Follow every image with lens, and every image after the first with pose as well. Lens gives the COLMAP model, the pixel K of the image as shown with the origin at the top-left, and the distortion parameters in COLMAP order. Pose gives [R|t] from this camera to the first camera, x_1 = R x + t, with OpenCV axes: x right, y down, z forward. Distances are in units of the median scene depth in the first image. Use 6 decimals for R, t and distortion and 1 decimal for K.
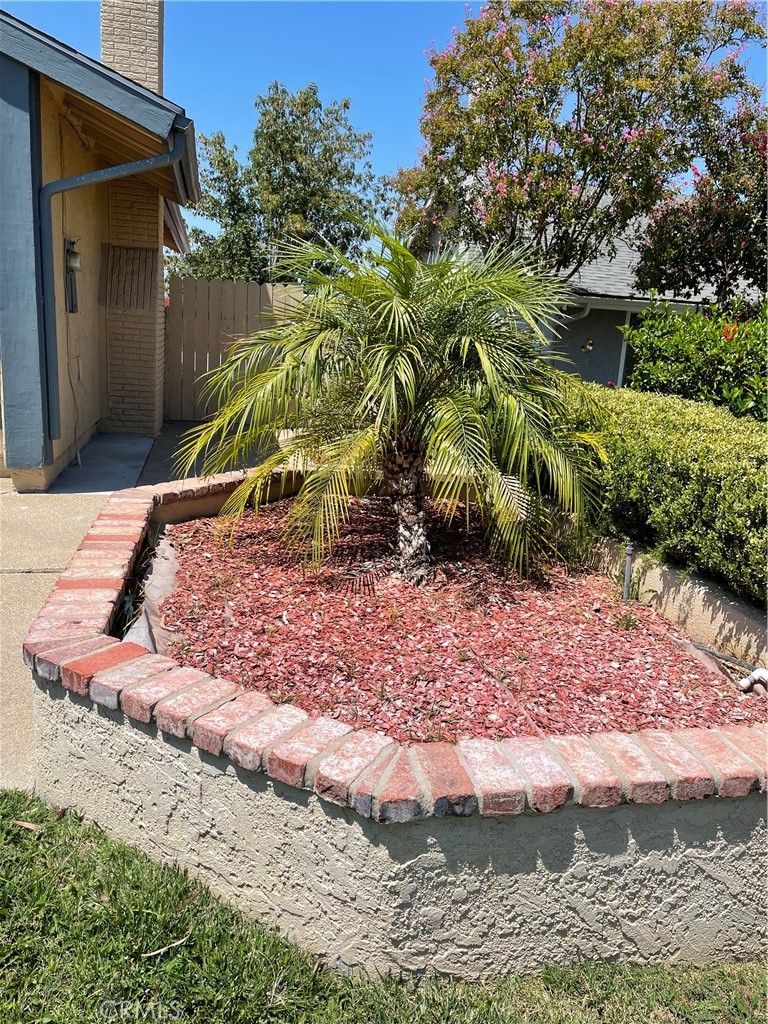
lens RADIAL K [[786.4, 0, 384.0], [0, 786.4, 512.0], [0, 0, 1]] dist [0.110241, -0.155977]
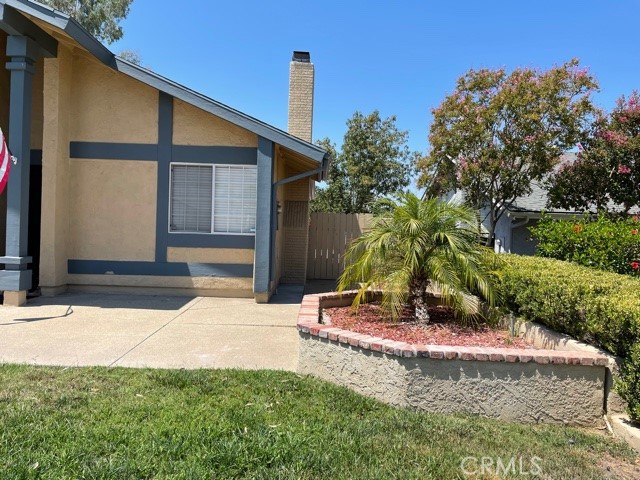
lens RADIAL K [[491.5, 0, 320.0], [0, 491.5, 240.0], [0, 0, 1]] dist [0.110241, -0.155977]
pose [[0.979612, -0.030002, -0.198645, 0.032377], [-0.013626, 0.976587, -0.214692, 0.120064], [0.200436, 0.213021, 0.956267, -0.481165]]
